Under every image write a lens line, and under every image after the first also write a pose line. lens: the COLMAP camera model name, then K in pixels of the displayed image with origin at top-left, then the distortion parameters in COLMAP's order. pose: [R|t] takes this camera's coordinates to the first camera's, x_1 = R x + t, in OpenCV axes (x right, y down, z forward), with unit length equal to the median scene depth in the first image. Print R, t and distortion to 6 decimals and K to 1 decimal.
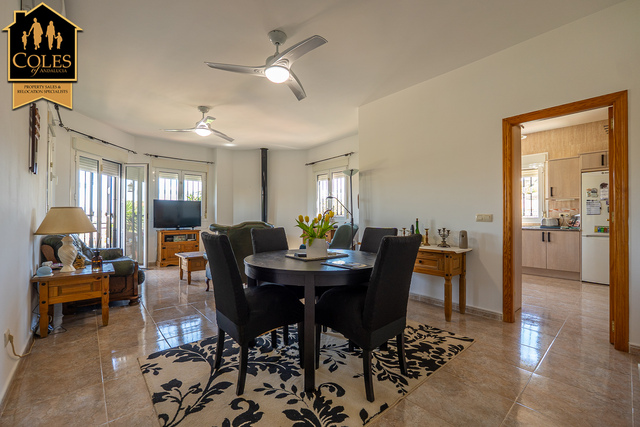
lens RADIAL K [[273.3, 0, 318.1], [0, 273.3, 214.6], [0, 0, 1]] dist [0.000334, 0.000162]
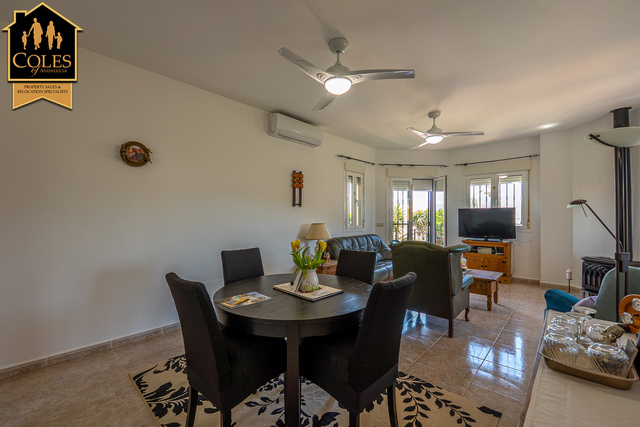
lens RADIAL K [[273.3, 0, 318.1], [0, 273.3, 214.6], [0, 0, 1]] dist [0.000334, 0.000162]
pose [[0.121297, -0.009793, -0.992568, 0.322255], [0.010078, 0.999912, -0.008634, -0.028782], [0.992565, -0.008956, 0.121385, 0.347422]]
